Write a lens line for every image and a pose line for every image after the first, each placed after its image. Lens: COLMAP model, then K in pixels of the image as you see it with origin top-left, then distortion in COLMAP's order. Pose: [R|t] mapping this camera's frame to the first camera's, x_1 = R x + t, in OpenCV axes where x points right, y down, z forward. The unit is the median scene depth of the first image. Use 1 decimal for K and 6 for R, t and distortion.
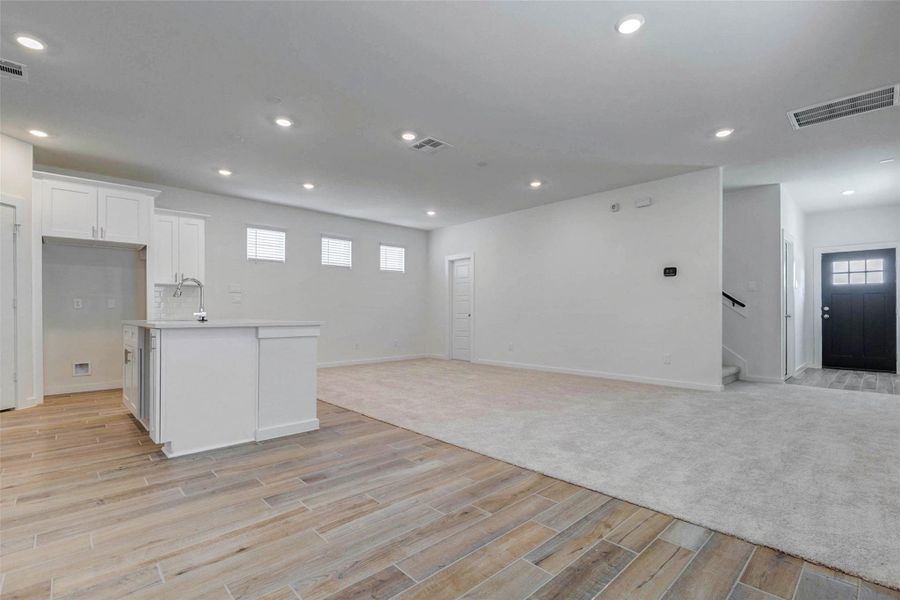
lens RADIAL K [[430.0, 0, 454.4], [0, 430.0, 308.2], [0, 0, 1]] dist [-0.000854, -0.000107]
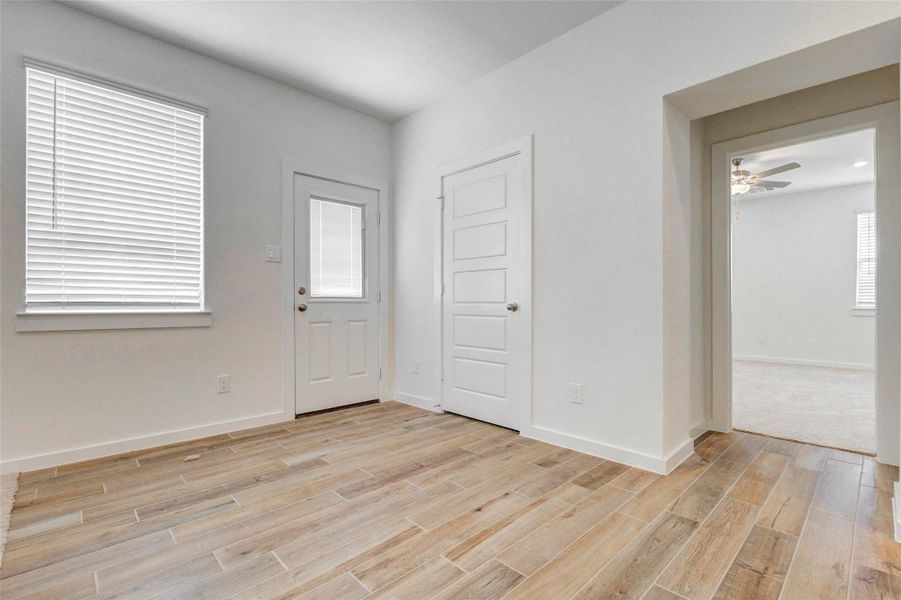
lens RADIAL K [[400.0, 0, 446.6], [0, 400.0, 304.0], [0, 0, 1]] dist [0.003071, -0.000723]
pose [[-0.999988, 0.004754, 0.001046, -0.336425], [0.004736, 0.999849, -0.016747, 0.030666], [-0.001126, -0.016742, -0.999859, 1.680677]]
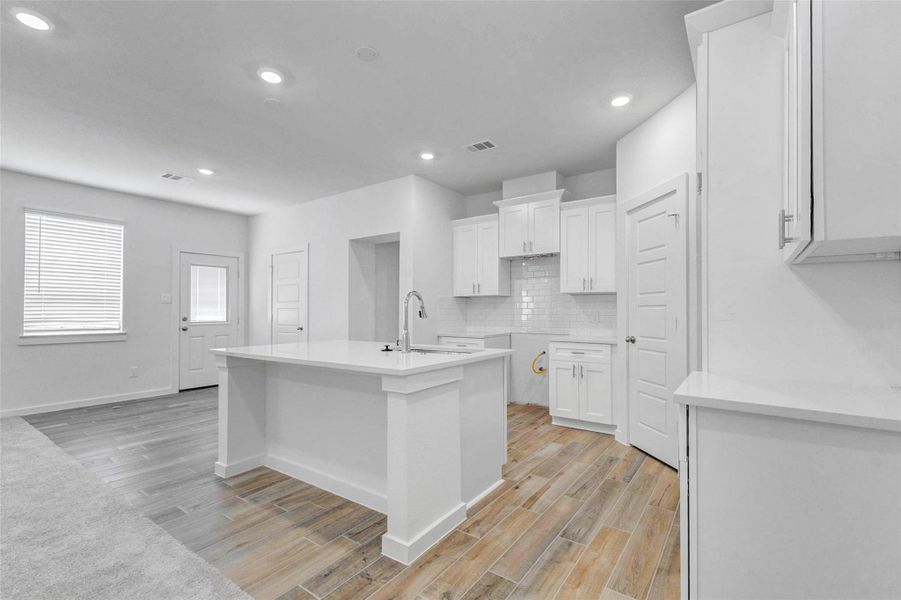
lens RADIAL K [[400.0, 0, 456.9], [0, 400.0, 303.2], [0, 0, 1]] dist [0.003071, -0.000723]
pose [[-0.982608, 0.001530, -0.185683, -1.076310], [0.007580, 0.999463, -0.031880, -0.054705], [0.185535, -0.032733, -0.982092, 3.127026]]
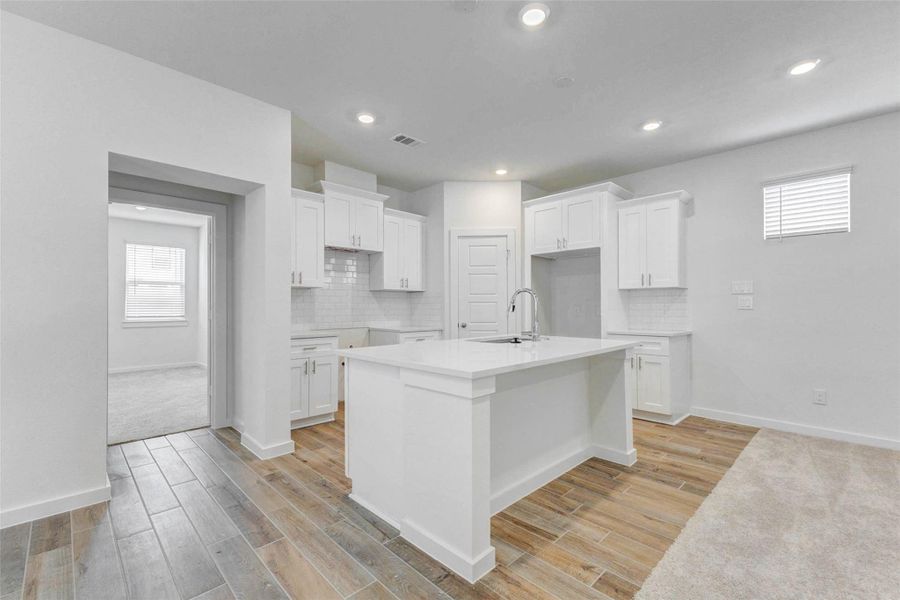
lens RADIAL K [[399.6, 0, 454.9], [0, 399.6, 303.6], [0, 0, 1]] dist [0.003071, -0.000723]
pose [[0.017853, -0.002258, -0.999838, 0.254351], [0.015416, 0.999879, -0.001983, -0.077866], [0.999722, -0.015378, 0.017886, 1.597997]]
